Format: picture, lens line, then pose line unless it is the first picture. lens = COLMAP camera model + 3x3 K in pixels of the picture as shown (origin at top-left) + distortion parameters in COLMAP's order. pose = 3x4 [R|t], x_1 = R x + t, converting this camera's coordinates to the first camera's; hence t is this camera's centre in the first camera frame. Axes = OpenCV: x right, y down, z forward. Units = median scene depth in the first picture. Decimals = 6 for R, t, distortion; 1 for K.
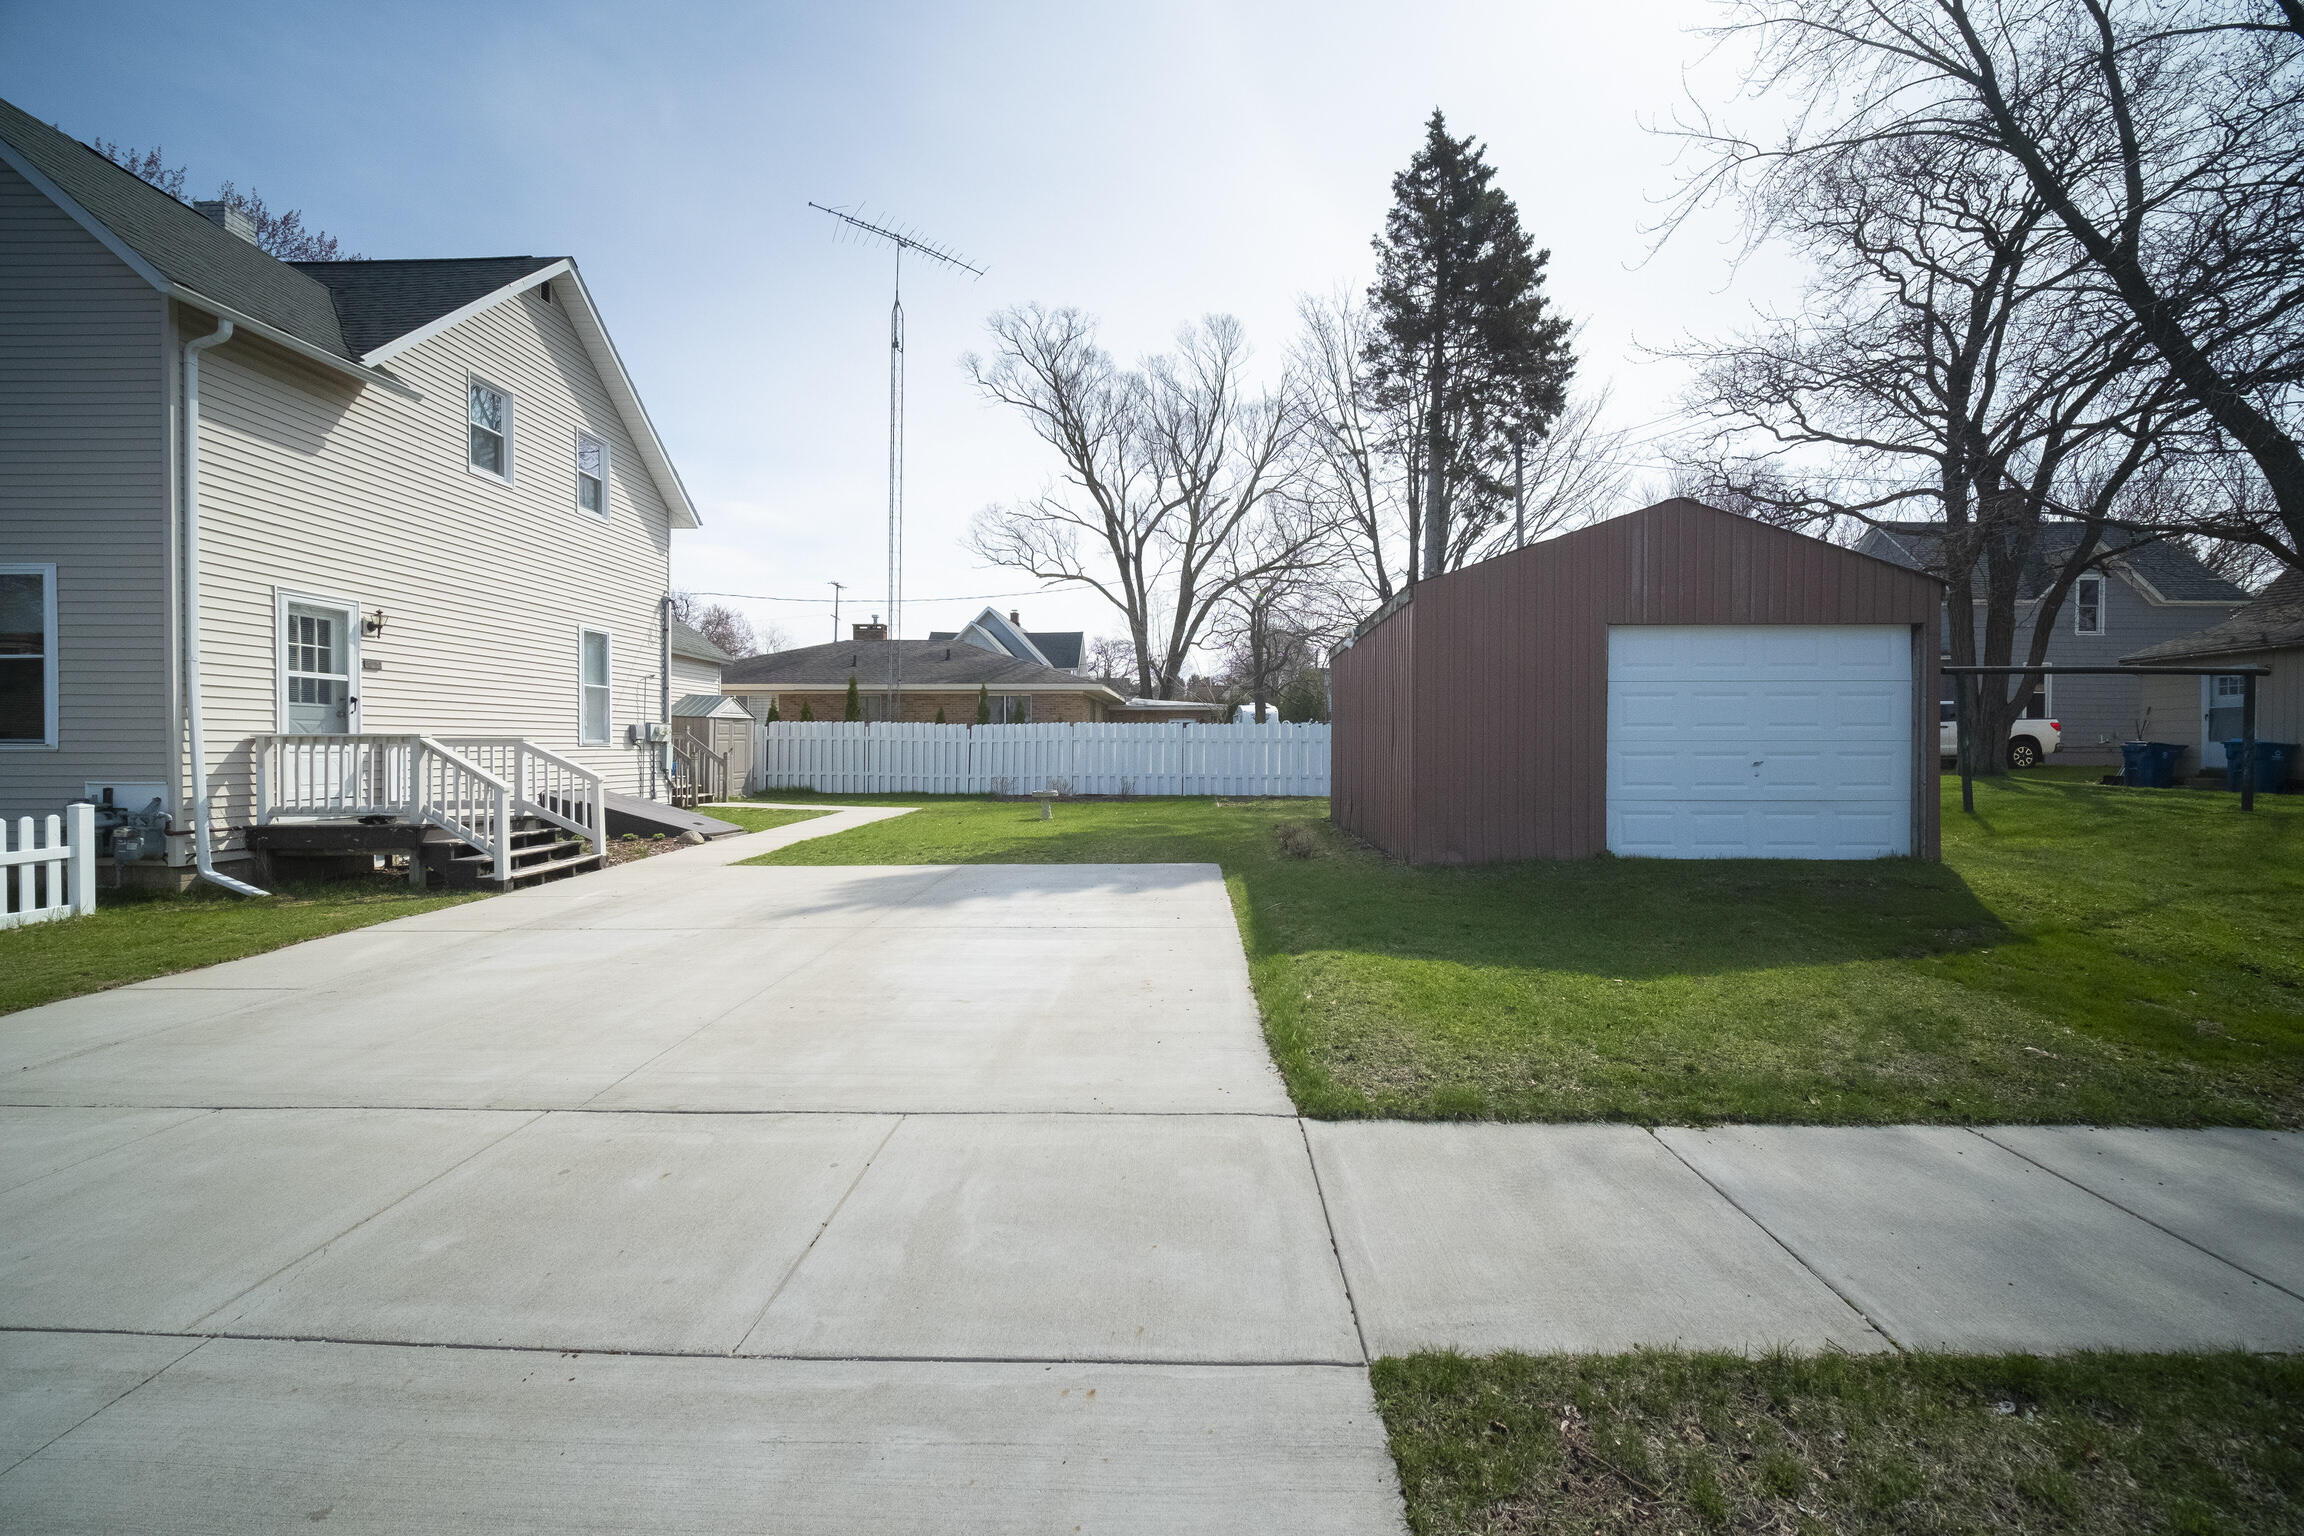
lens RADIAL K [[923.7, 0, 1134.0], [0, 923.7, 758.5], [0, 0, 1]] dist [-0.006471, -0.000089]
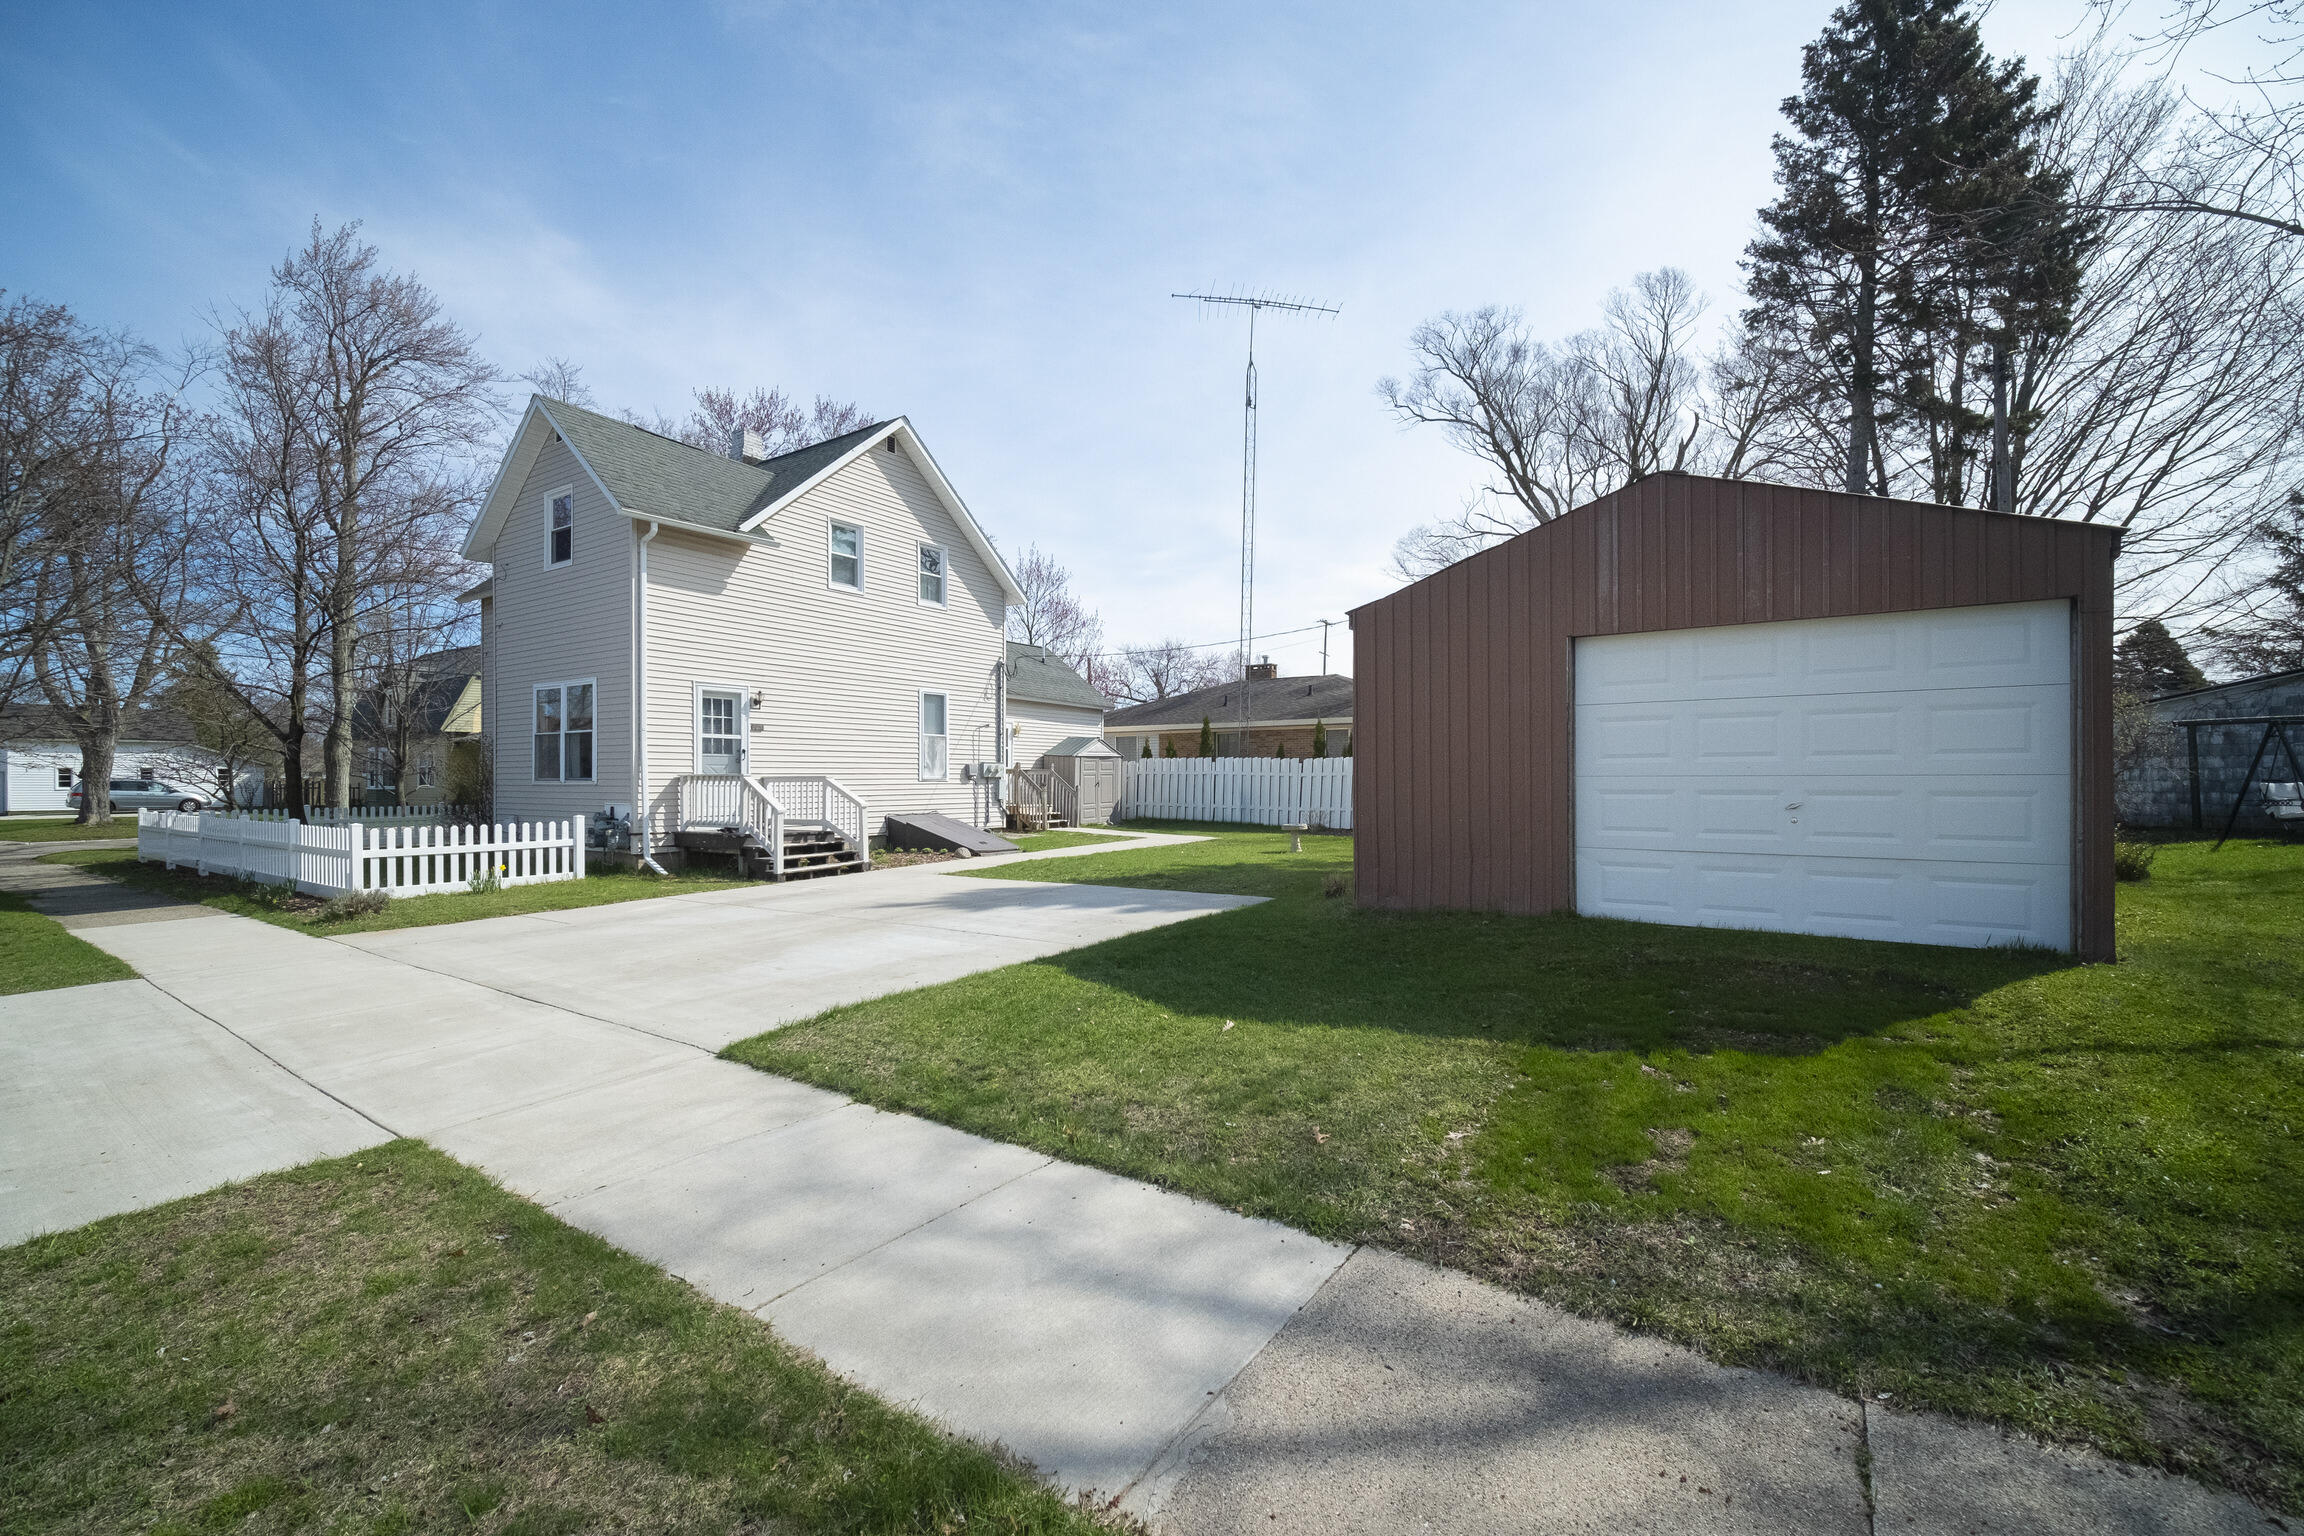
lens RADIAL K [[929.3, 0, 1115.3], [0, 929.3, 784.5], [0, 0, 1]] dist [-0.001700, -0.000035]
pose [[0.836470, 0.001518, -0.548011, 0.487718], [-0.005235, 0.999973, -0.005220, -0.003891], [0.547988, 0.007235, 0.836455, 0.051812]]
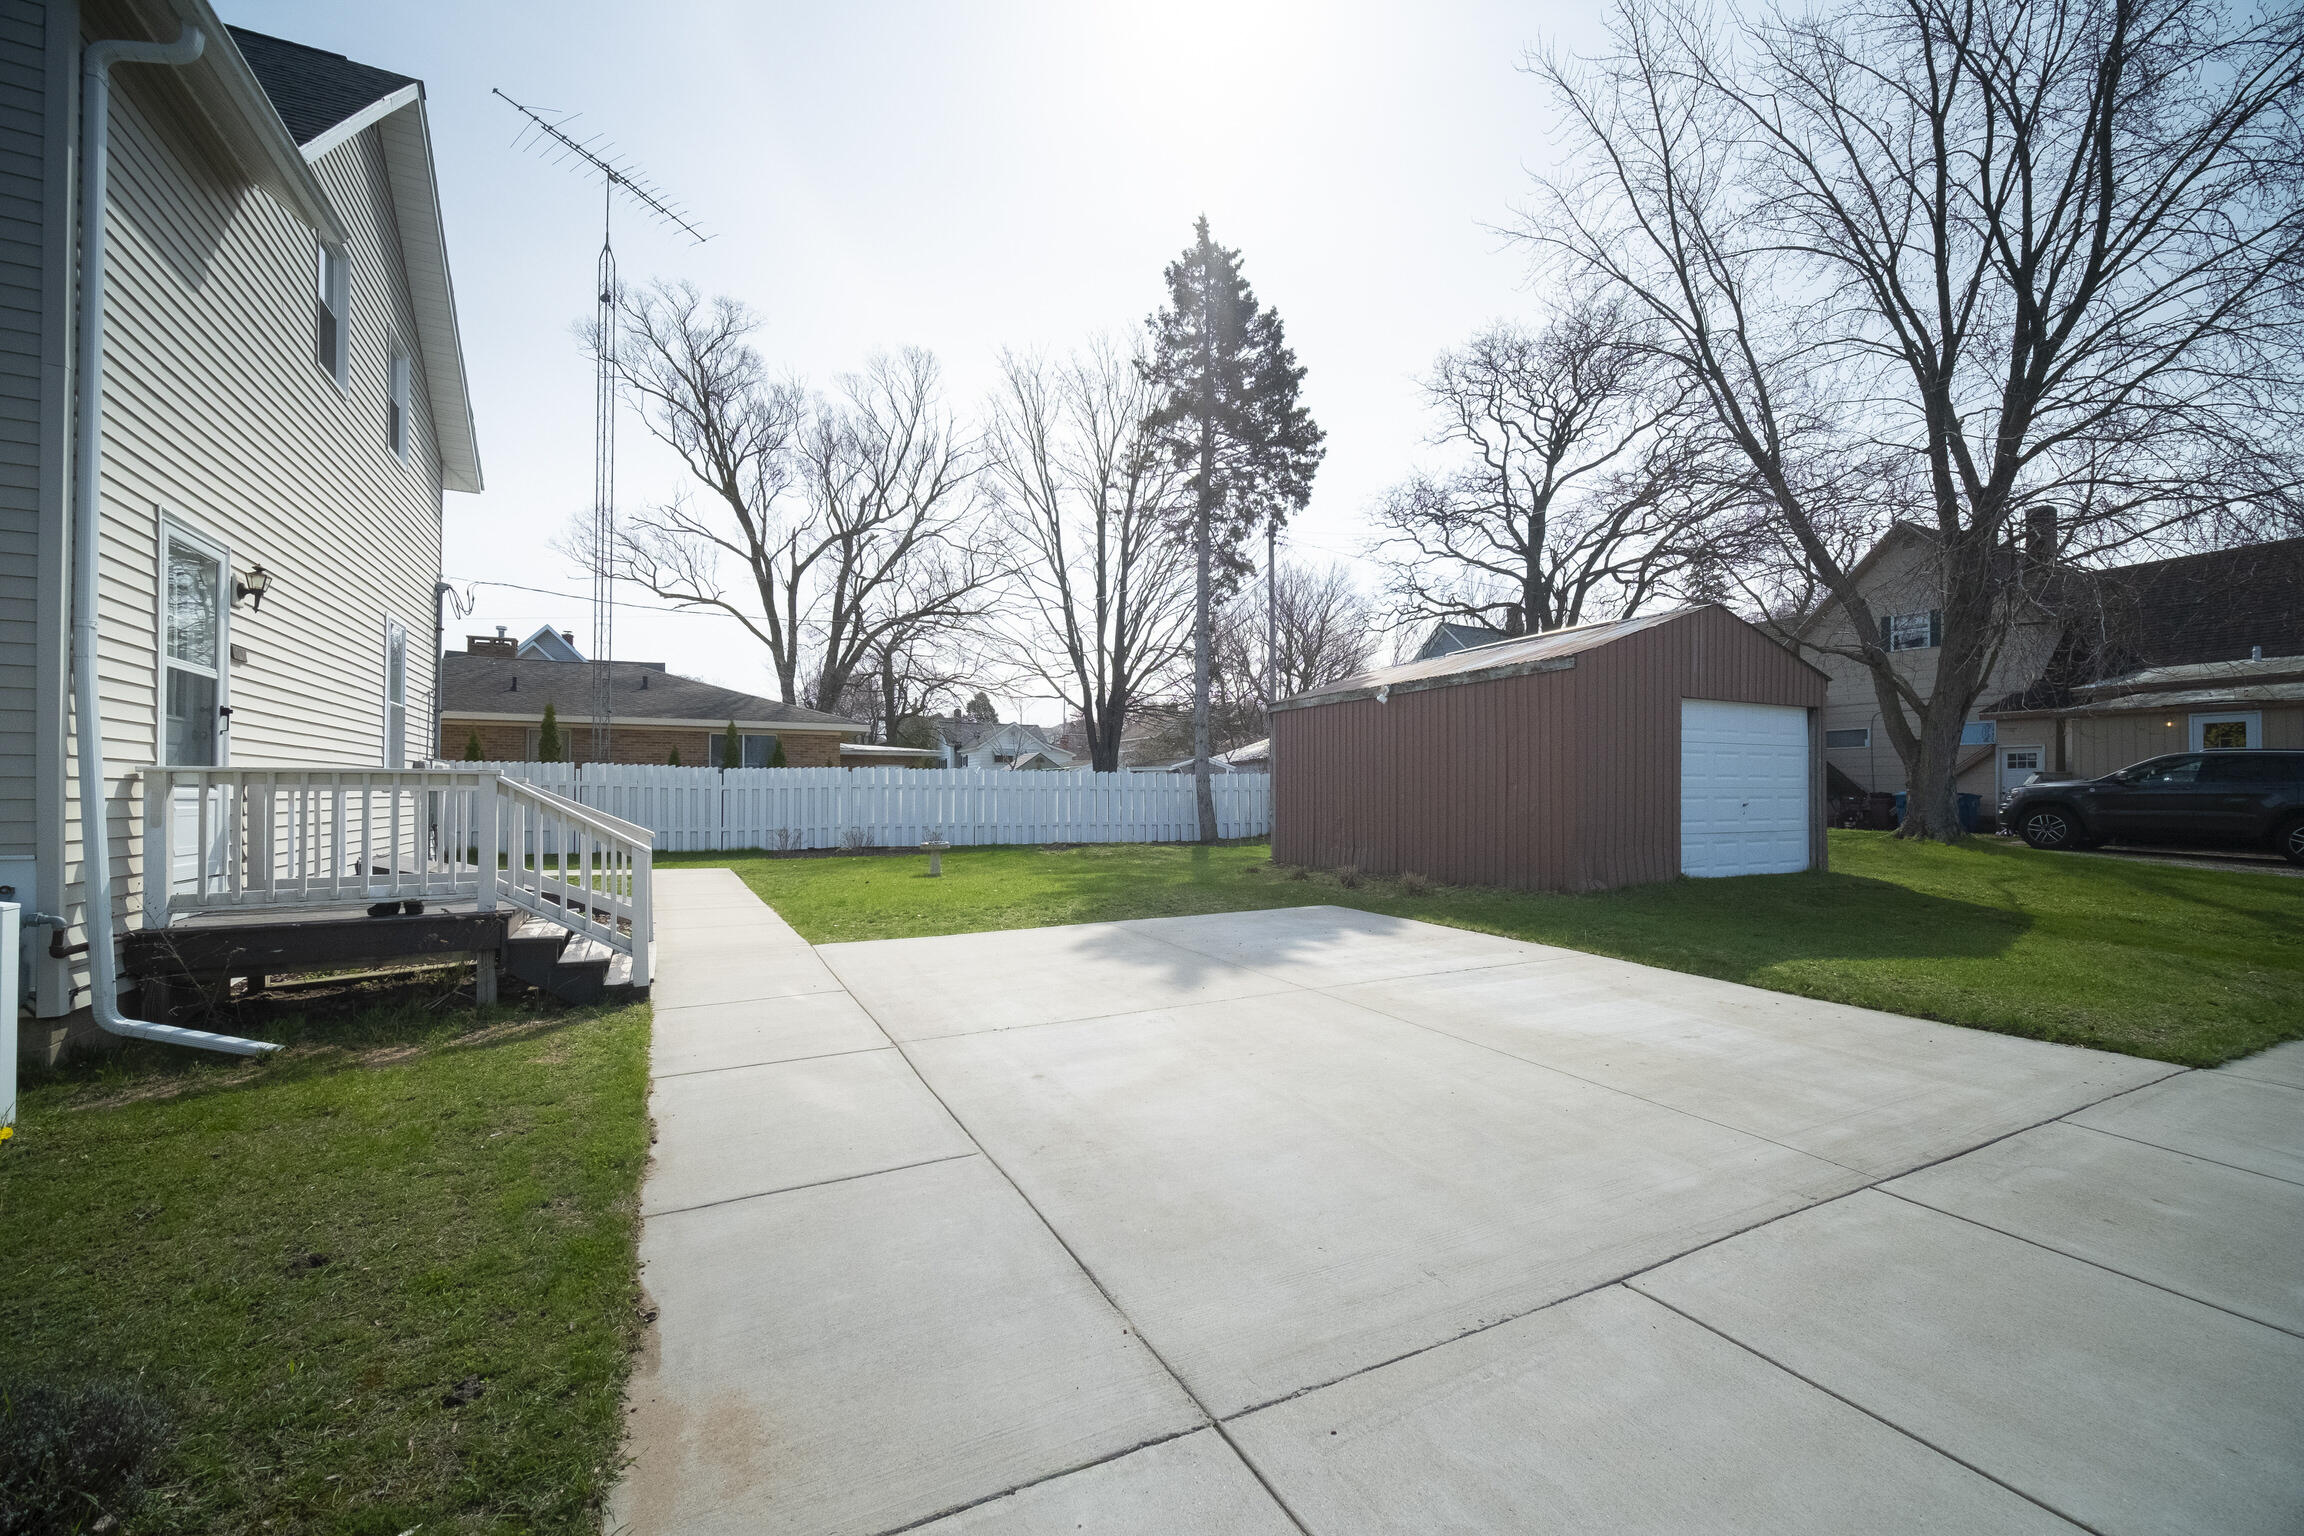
lens RADIAL K [[929.3, 0, 1115.3], [0, 929.3, 784.5], [0, 0, 1]] dist [-0.001700, -0.000035]
pose [[0.878327, 0.006543, 0.478015, -0.607928], [0.005393, 0.999707, -0.023593, 0.001035], [-0.478030, 0.023301, 0.878035, 0.190426]]
